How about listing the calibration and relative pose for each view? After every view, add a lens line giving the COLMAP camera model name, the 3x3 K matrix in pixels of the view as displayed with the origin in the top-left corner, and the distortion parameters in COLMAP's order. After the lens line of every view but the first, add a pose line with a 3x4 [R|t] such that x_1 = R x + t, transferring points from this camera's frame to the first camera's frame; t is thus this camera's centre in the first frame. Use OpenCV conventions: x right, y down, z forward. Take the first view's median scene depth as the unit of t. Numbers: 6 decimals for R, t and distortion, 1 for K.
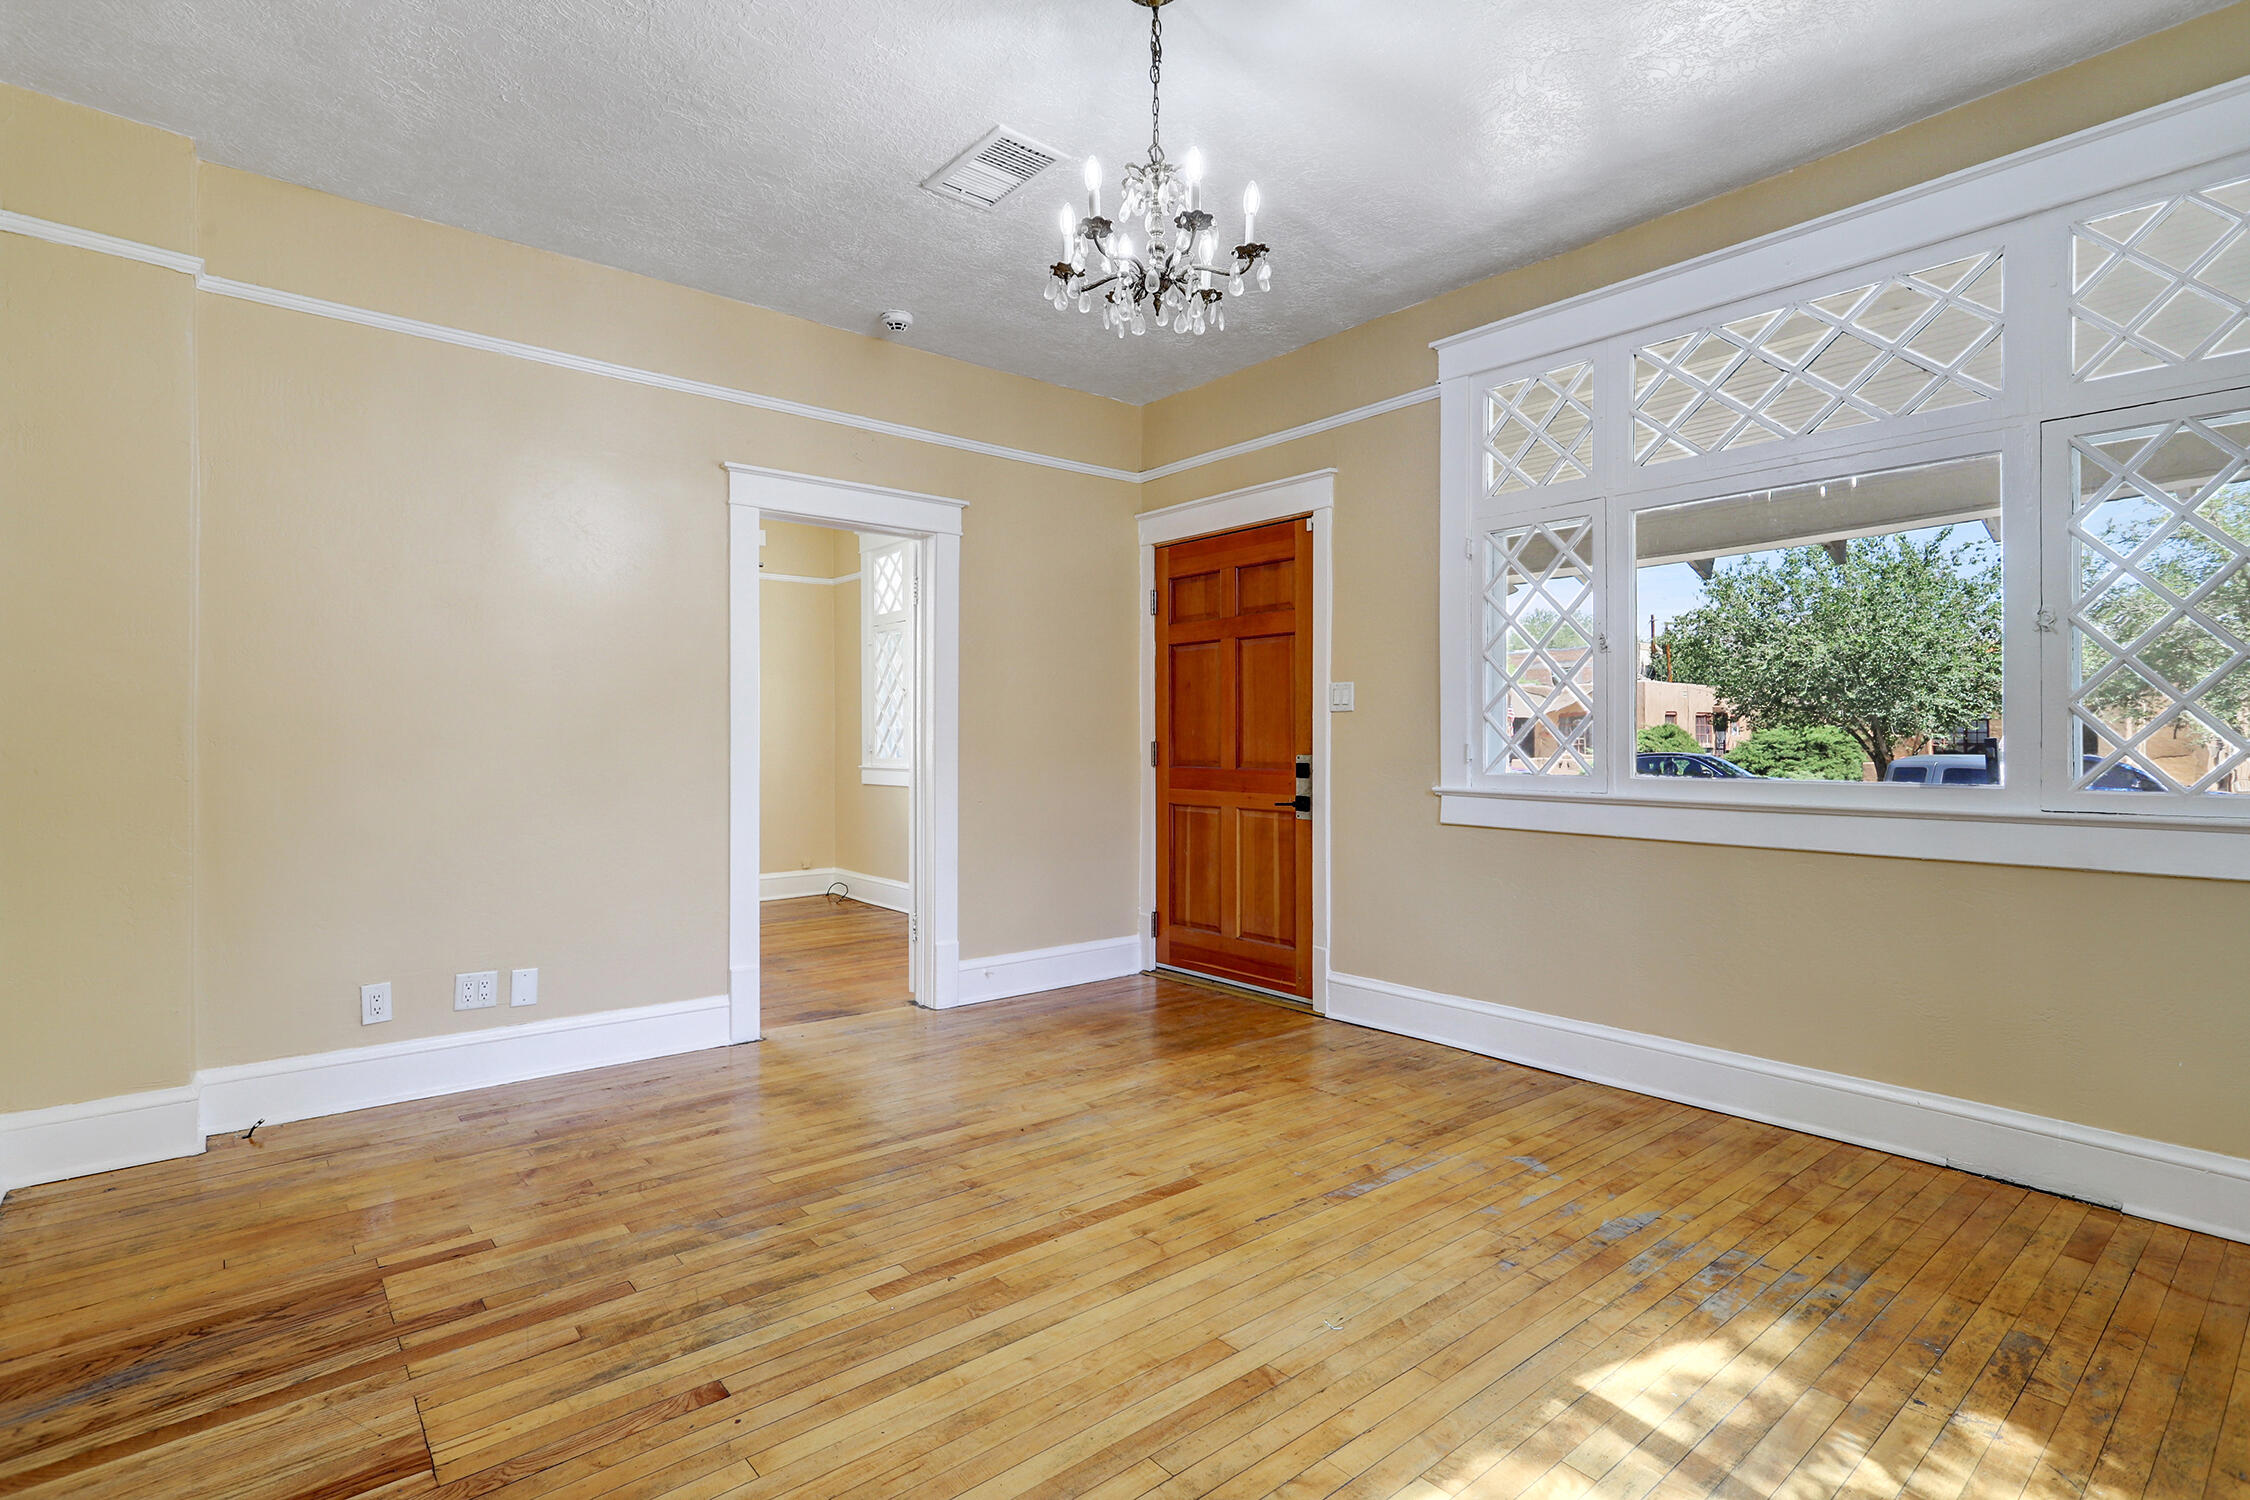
lens RADIAL K [[1039.3, 0, 1122.8], [0, 1039.3, 736.9], [0, 0, 1]] dist [0.001423, 0.000470]
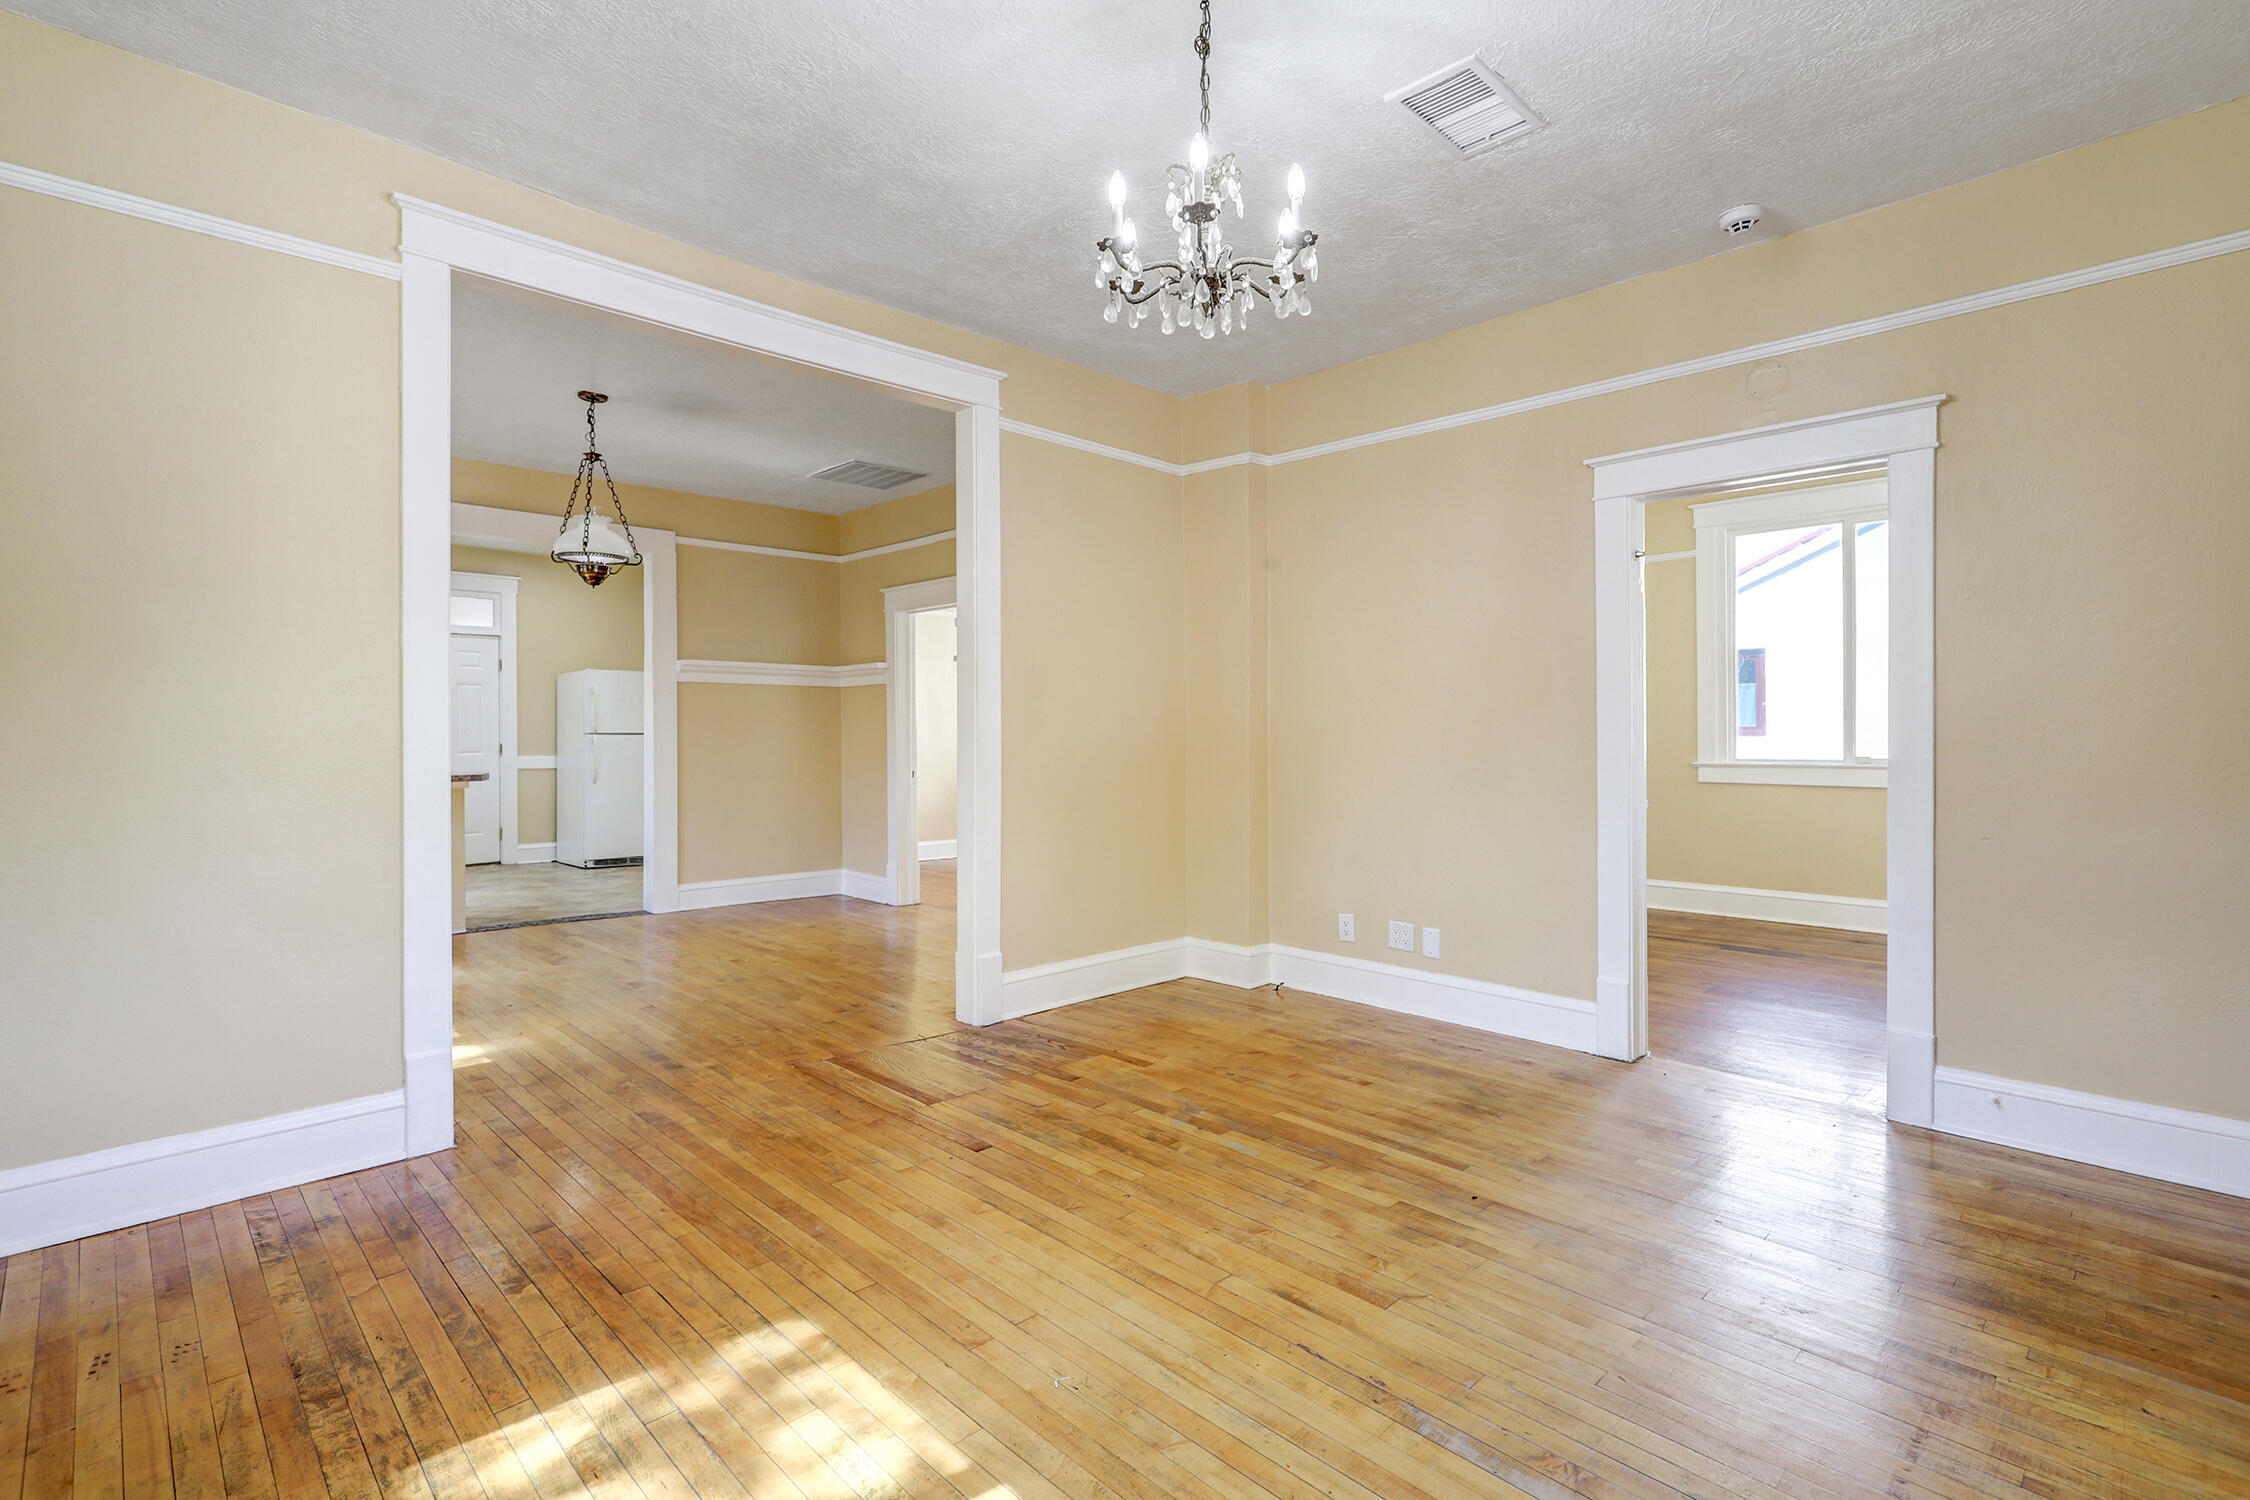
lens RADIAL K [[1039.3, 0, 1122.8], [0, 1039.3, 736.9], [0, 0, 1]] dist [0.001423, 0.000470]
pose [[0.103762, 0.007355, -0.994575, 0.800859], [0.007866, 0.999935, 0.008215, -0.021479], [0.994571, -0.008676, 0.103698, 0.668473]]
